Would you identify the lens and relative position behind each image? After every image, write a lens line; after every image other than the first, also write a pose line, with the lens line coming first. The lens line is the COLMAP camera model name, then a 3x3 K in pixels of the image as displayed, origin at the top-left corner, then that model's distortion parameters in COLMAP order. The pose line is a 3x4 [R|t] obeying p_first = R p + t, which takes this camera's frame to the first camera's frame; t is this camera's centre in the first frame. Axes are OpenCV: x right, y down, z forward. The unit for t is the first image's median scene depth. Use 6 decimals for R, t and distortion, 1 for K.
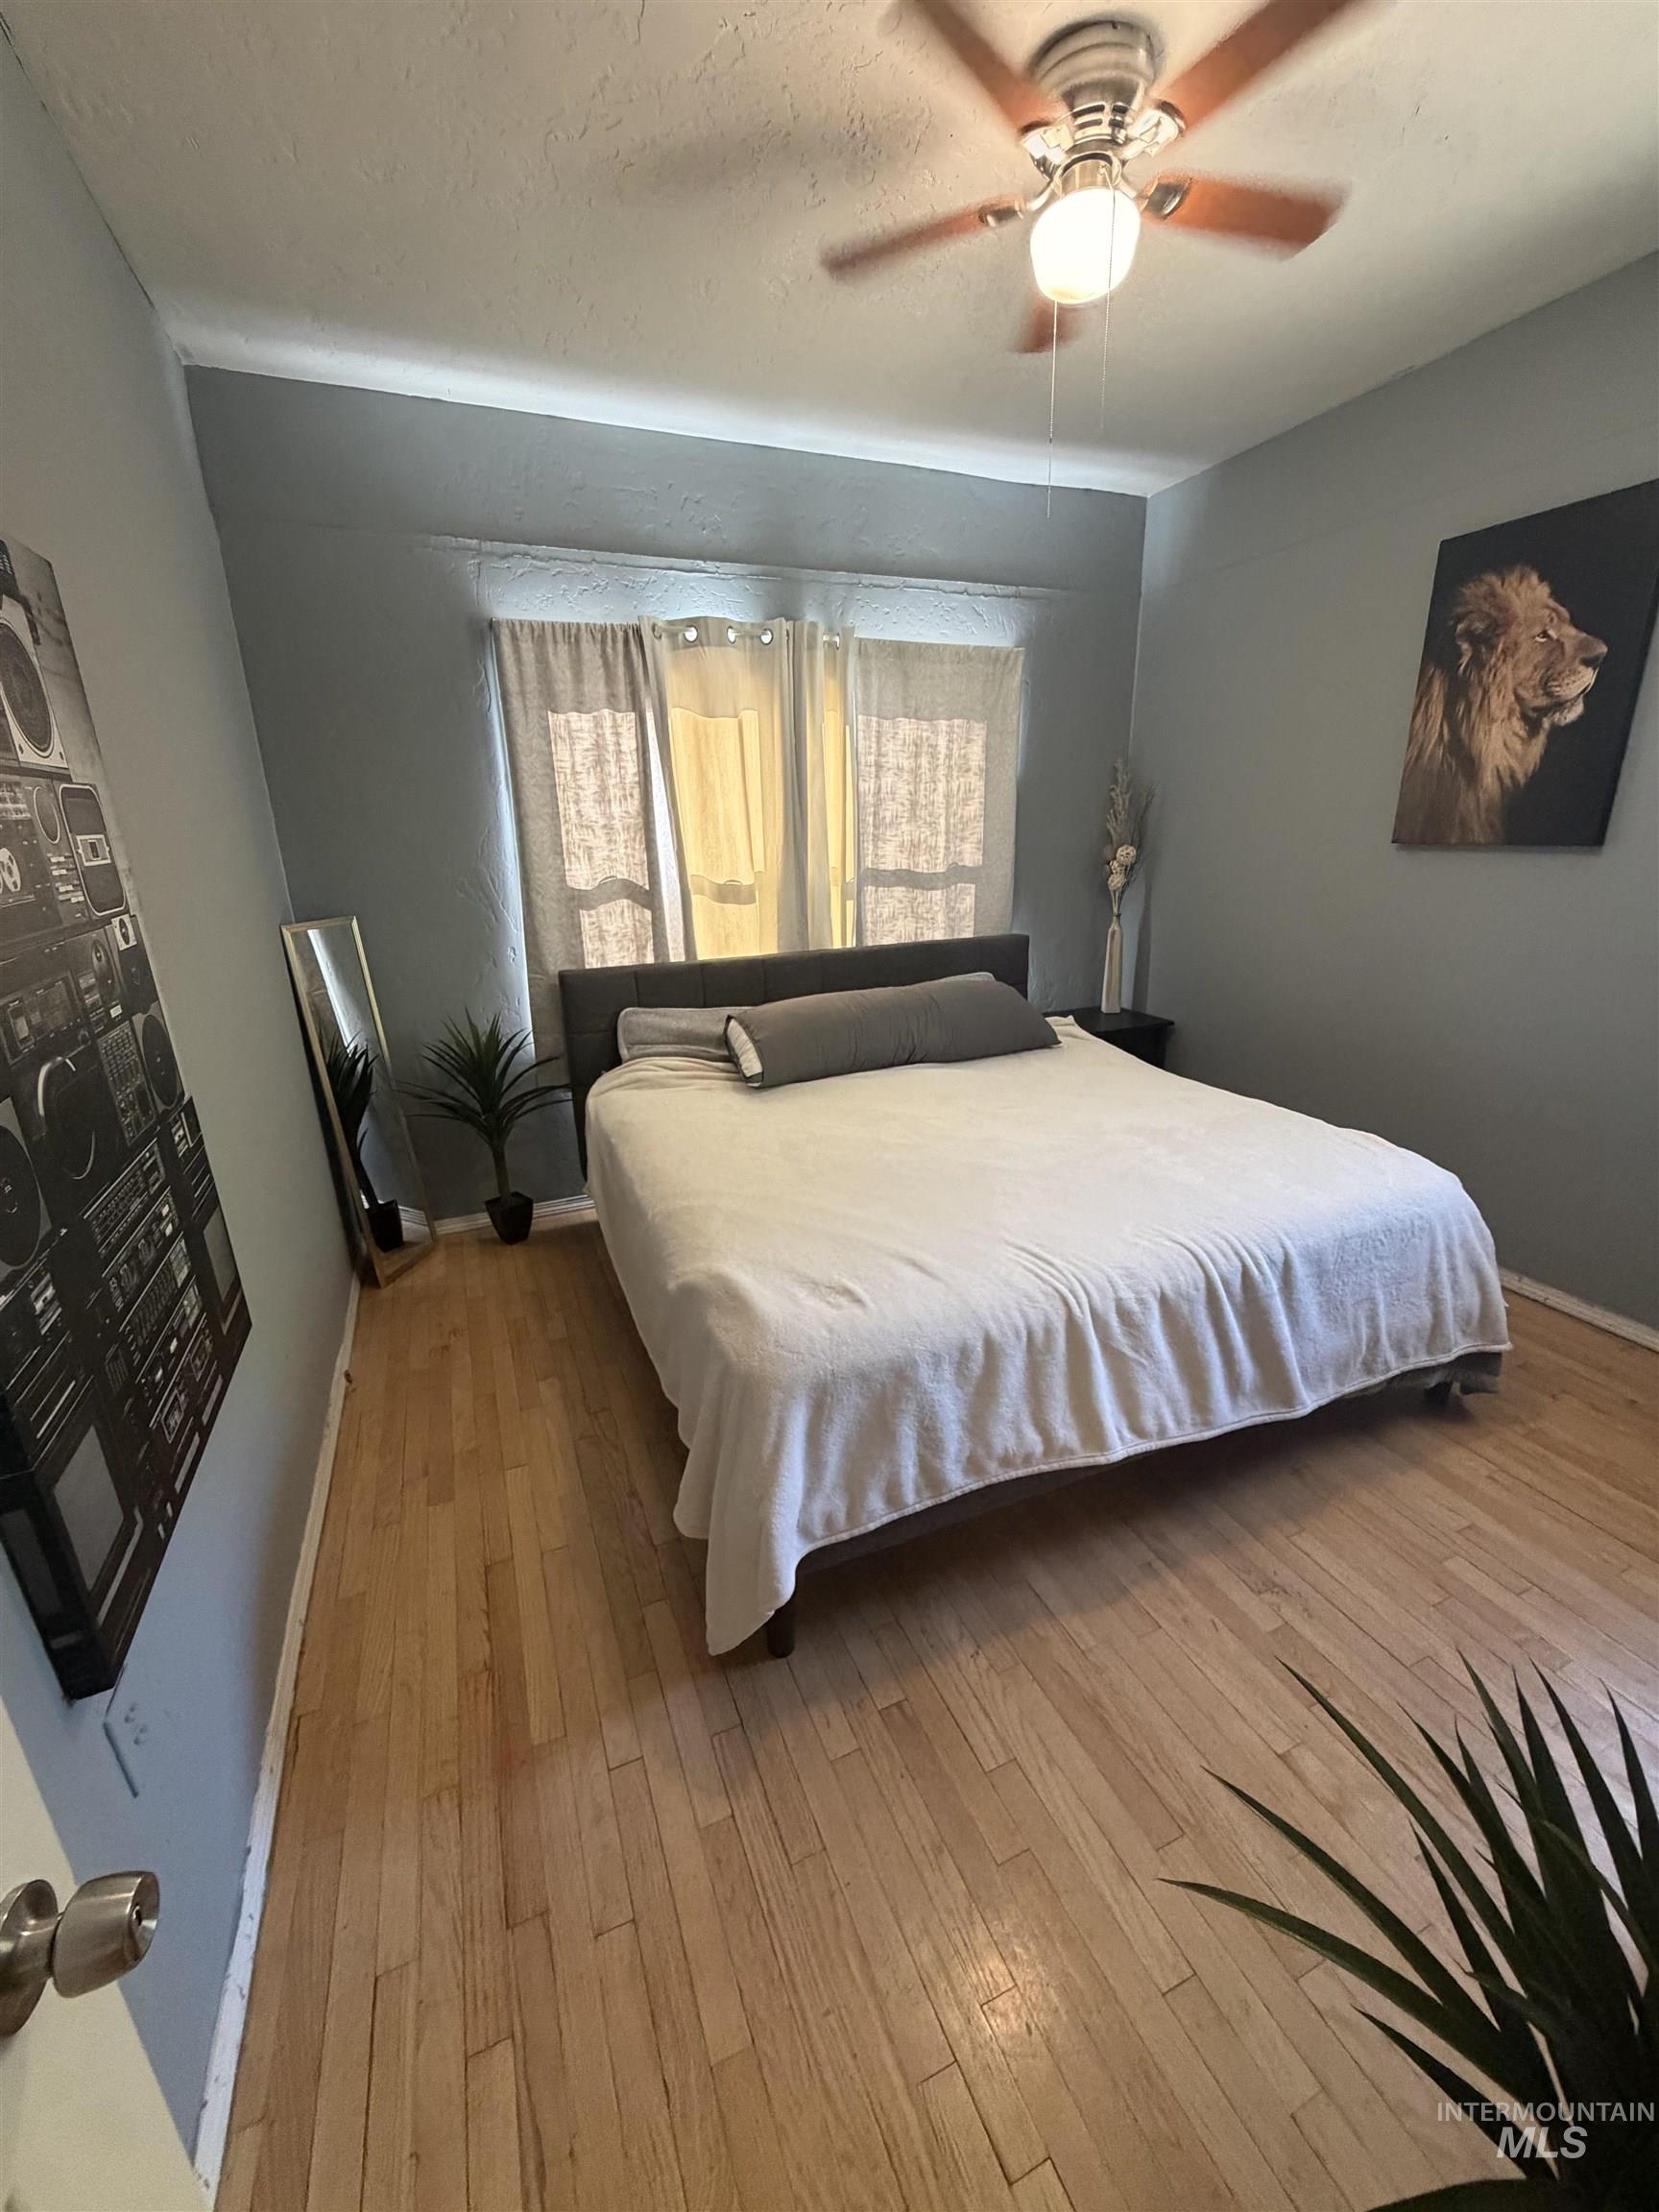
lens RADIAL K [[887.4, 0, 837.1], [0, 887.4, 1106.4], [0, 0, 1]] dist [-0.000308, 0.000370]
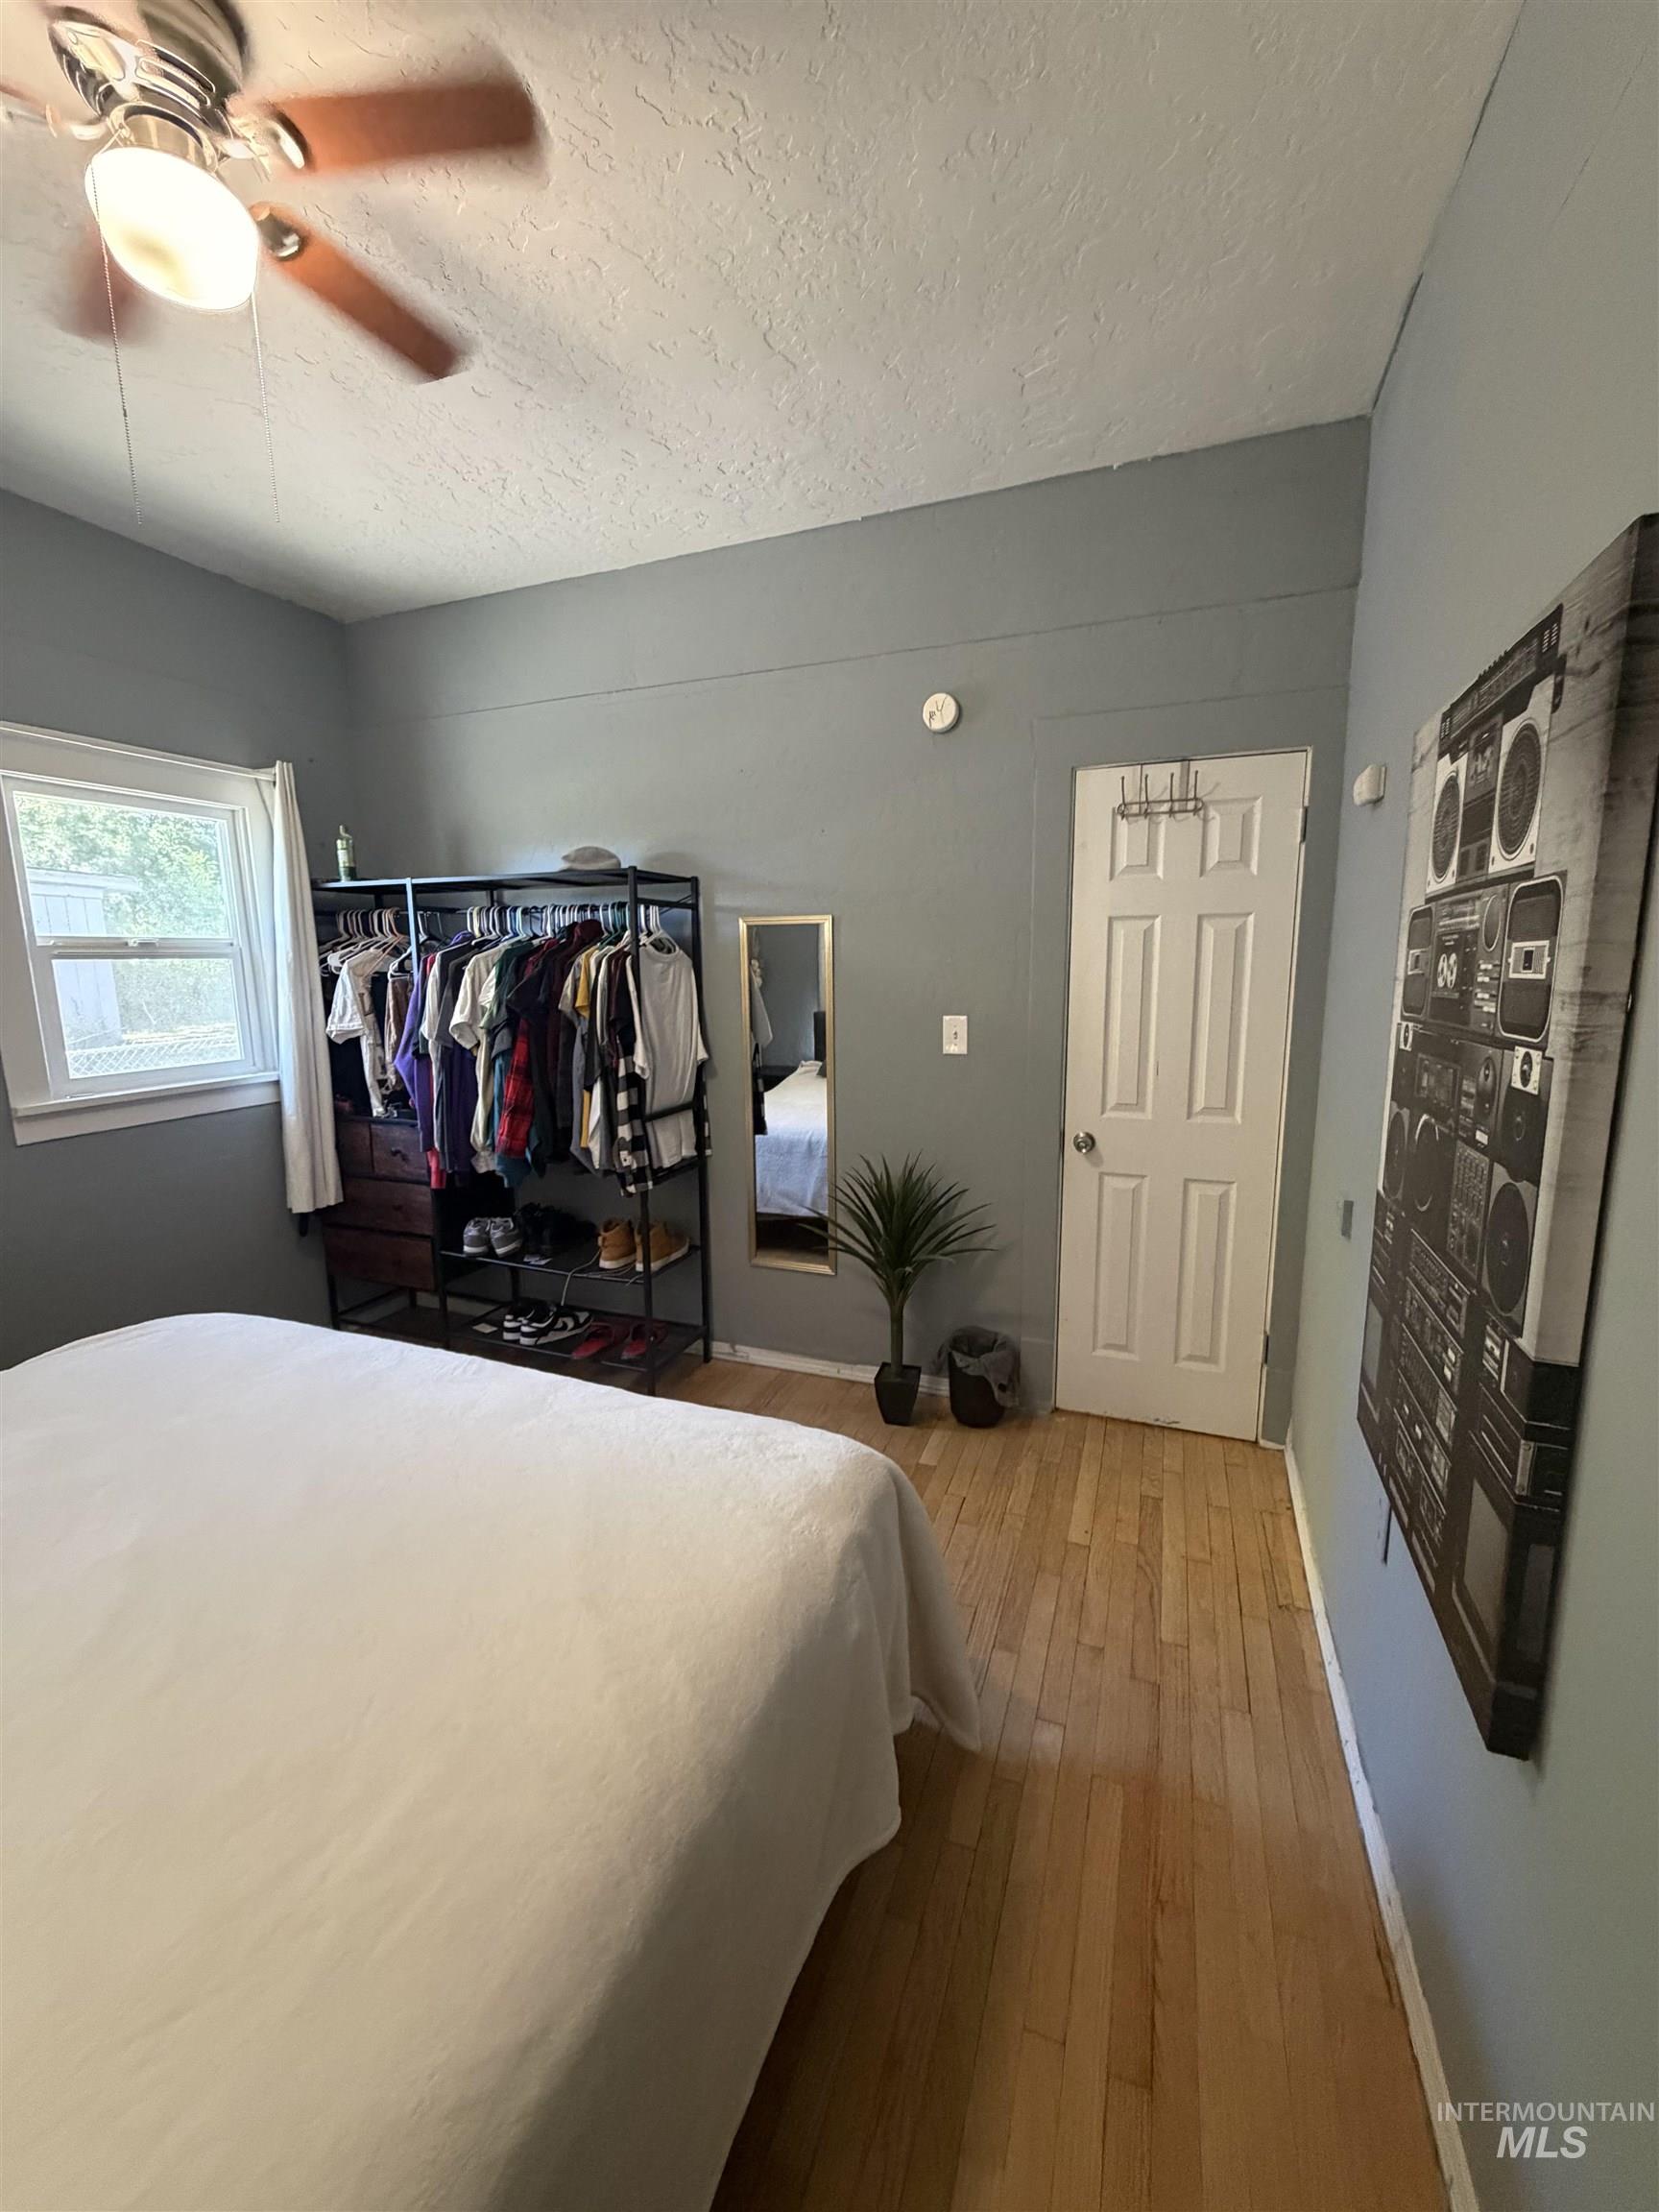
lens RADIAL K [[887.4, 0, 829.4], [0, 887.4, 1101.9], [0, 0, 1]] dist [-0.000308, 0.000370]
pose [[-0.722098, -0.081843, 0.686932, -0.905282], [0.237310, 0.903420, 0.357094, -0.579316], [-0.649814, 0.420873, -0.632936, 1.875807]]
